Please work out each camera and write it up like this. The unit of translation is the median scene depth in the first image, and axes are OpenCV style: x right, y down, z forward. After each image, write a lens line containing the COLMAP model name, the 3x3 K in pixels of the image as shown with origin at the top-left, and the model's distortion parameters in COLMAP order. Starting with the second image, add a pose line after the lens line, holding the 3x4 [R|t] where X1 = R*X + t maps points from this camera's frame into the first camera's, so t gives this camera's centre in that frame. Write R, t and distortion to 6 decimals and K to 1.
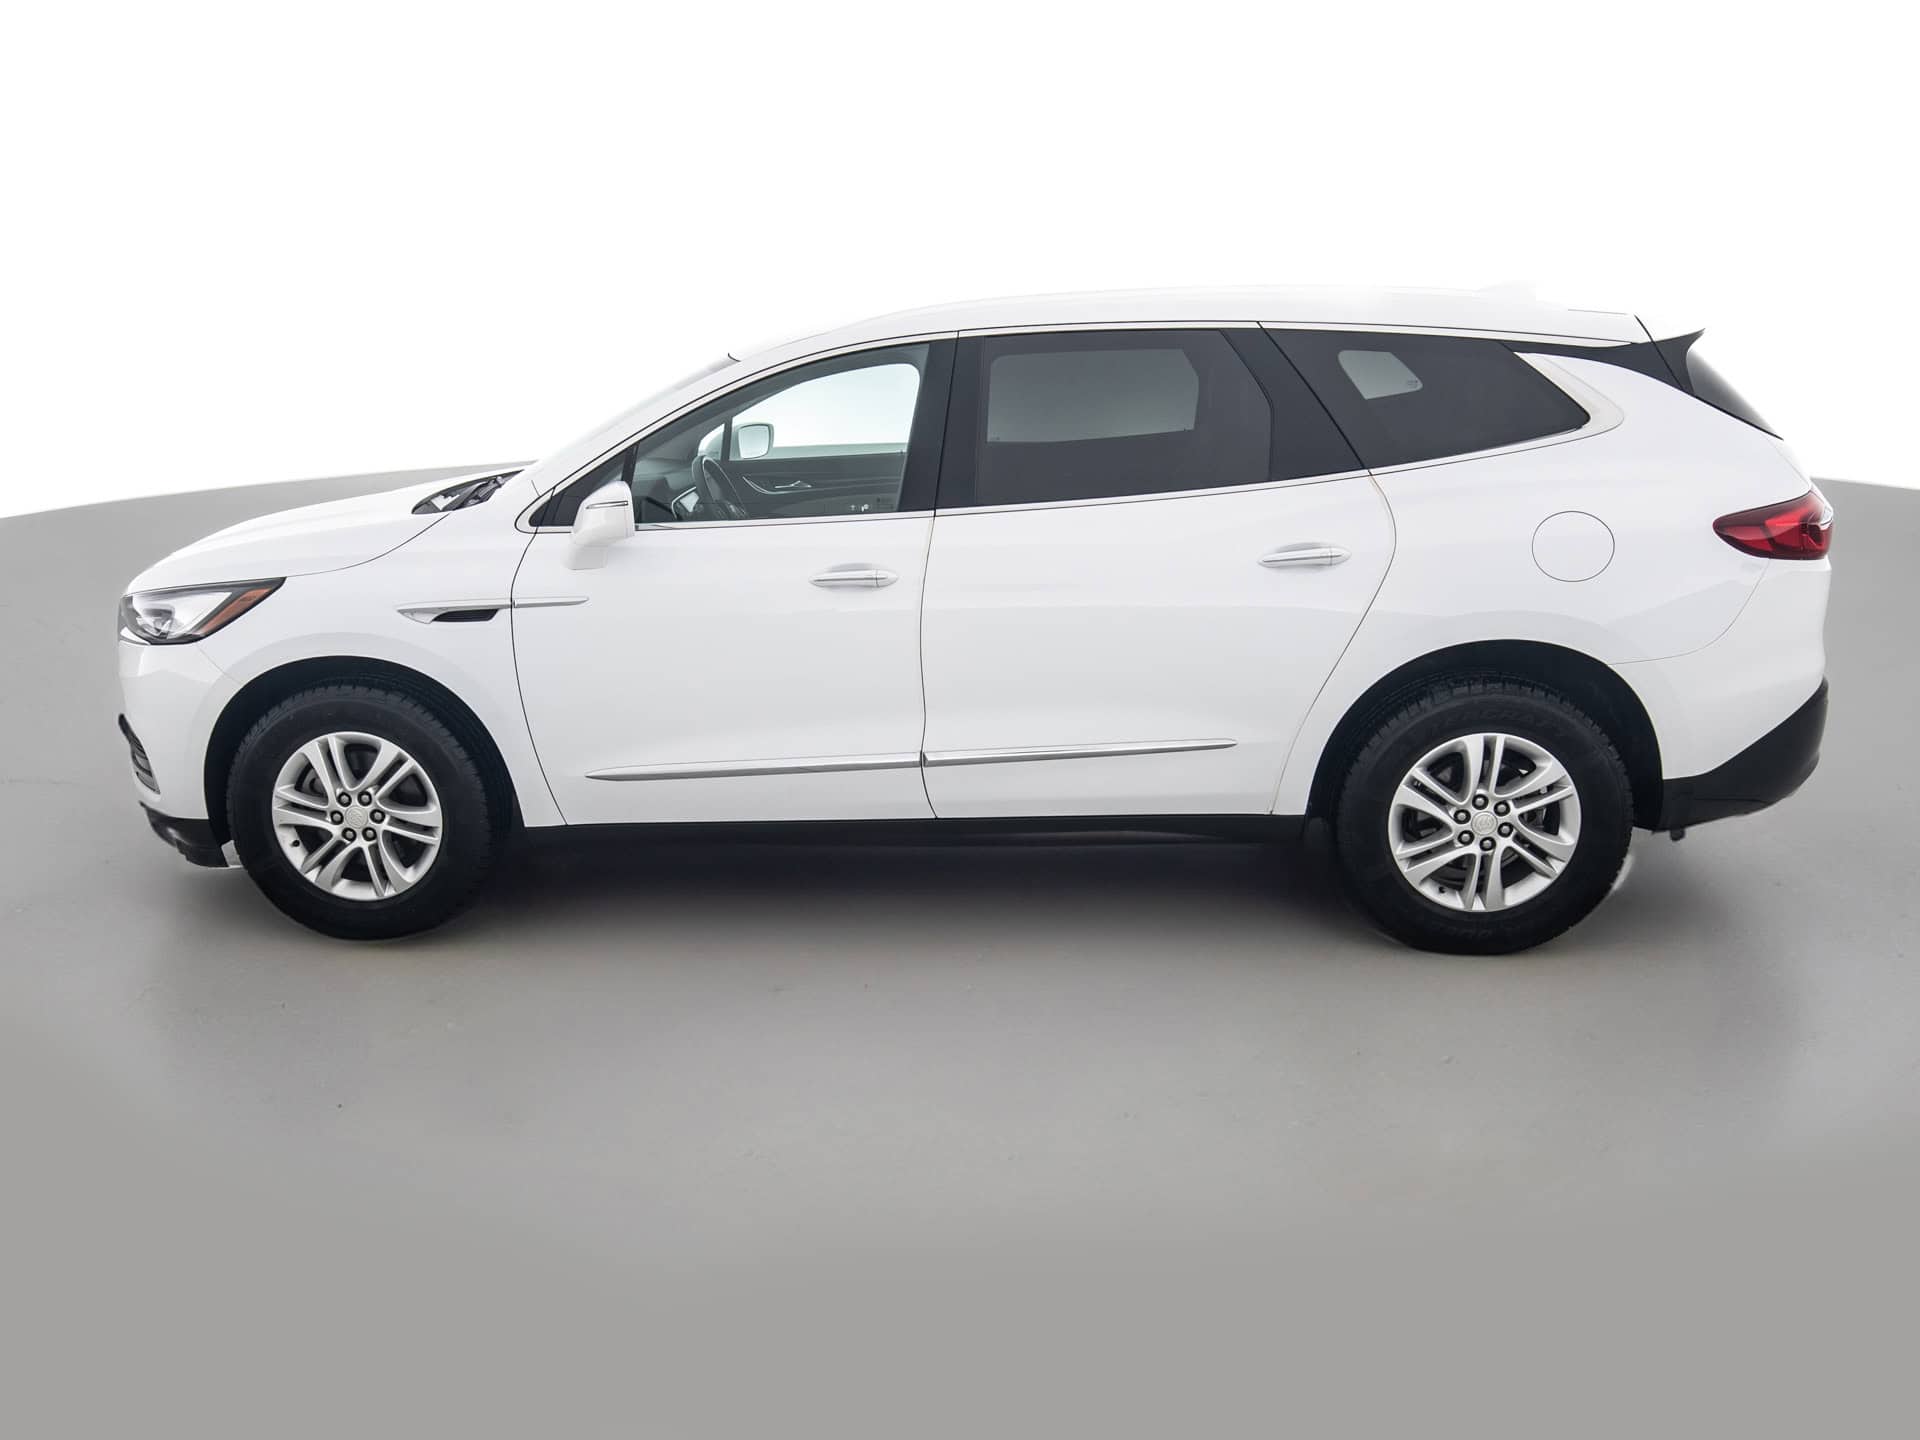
lens RADIAL K [[1575.7, 0, 960.0], [0, 1575.7, 720.0], [0, 0, 1]] dist [0.024000, -0.002386]
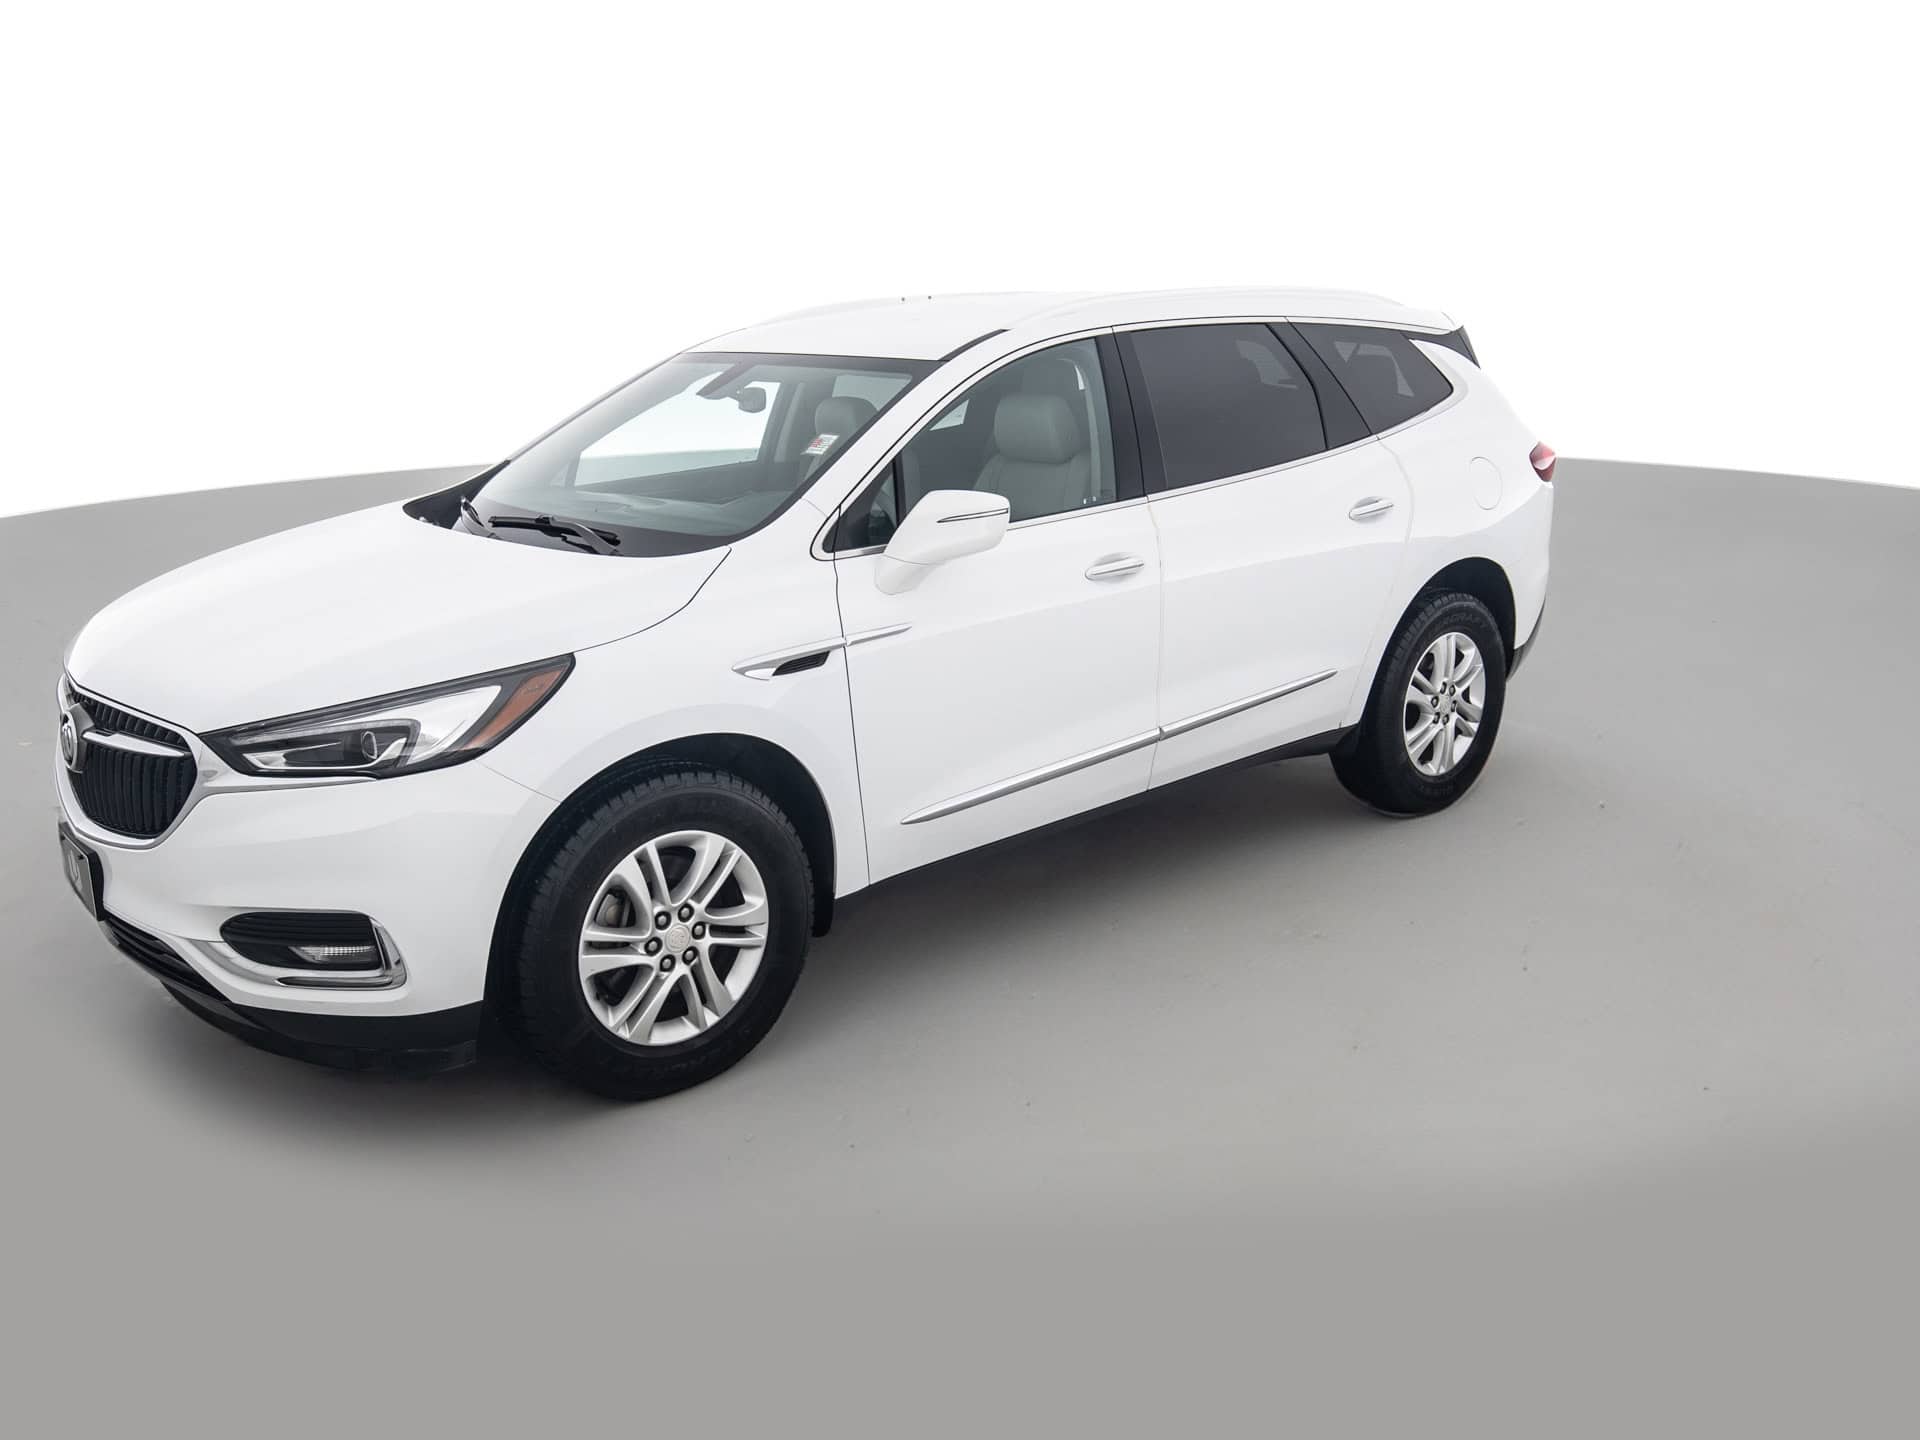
lens RADIAL K [[1575.7, 0, 960.0], [0, 1575.7, 720.0], [0, 0, 1]] dist [0.024000, -0.002386]
pose [[0.720887, -0.174736, 0.670663, -0.820036], [0.185630, 0.981019, 0.056065, -0.067456], [-0.667730, 0.084079, 0.739640, 0.313363]]
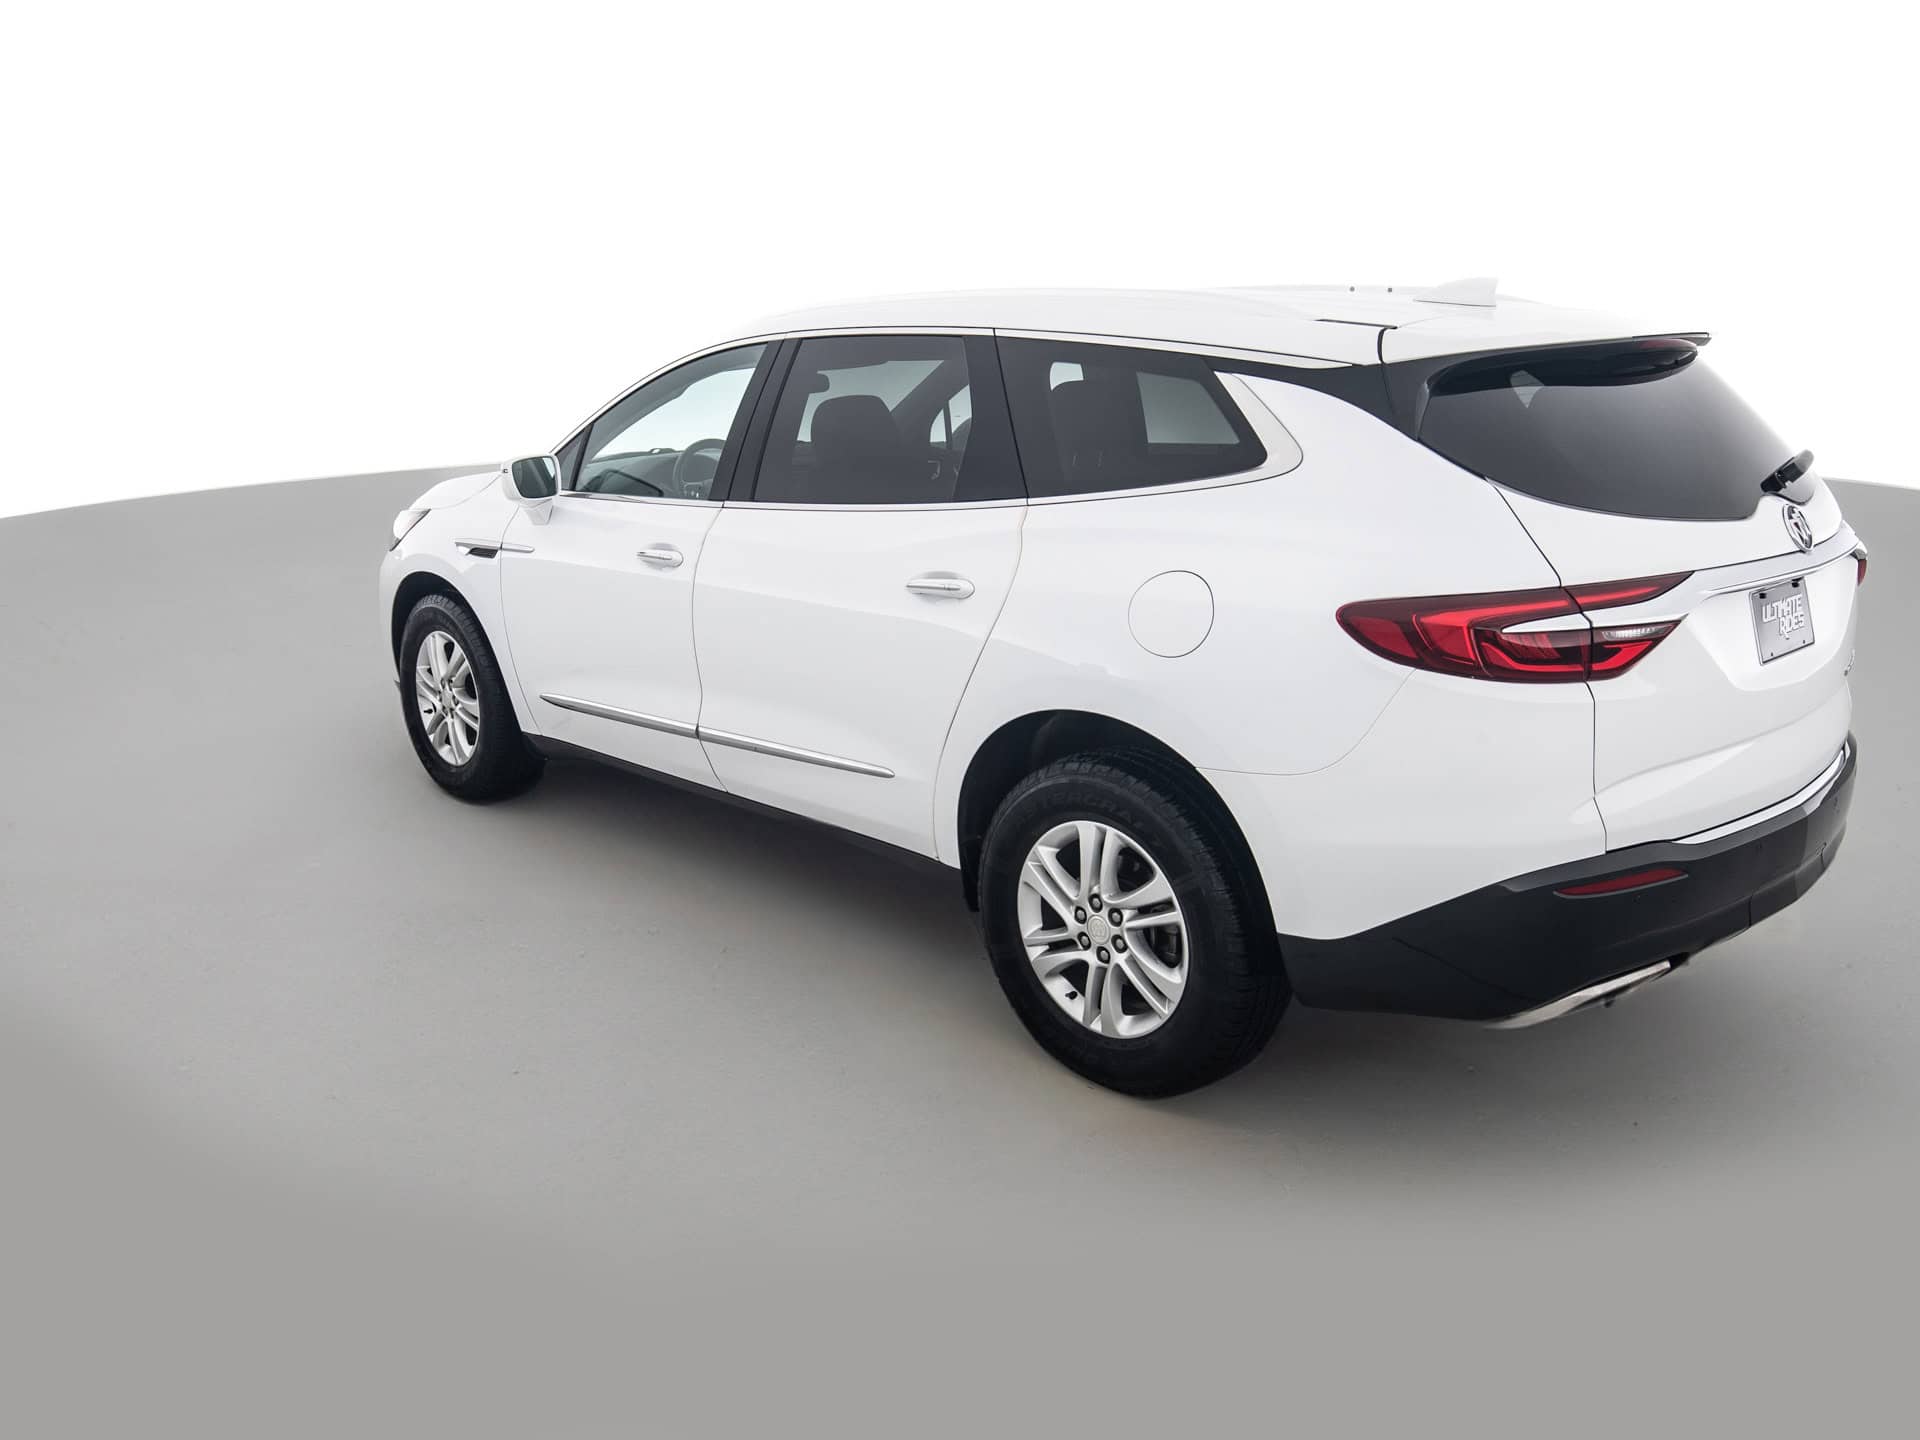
lens RADIAL K [[1575.7, 0, 960.0], [0, 1575.7, 720.0], [0, 0, 1]] dist [0.024000, -0.002386]
pose [[0.728891, 0.178891, -0.660845, 0.813892], [-0.172083, 0.982141, 0.076064, -0.095375], [0.662651, 0.058277, 0.746658, 0.317652]]
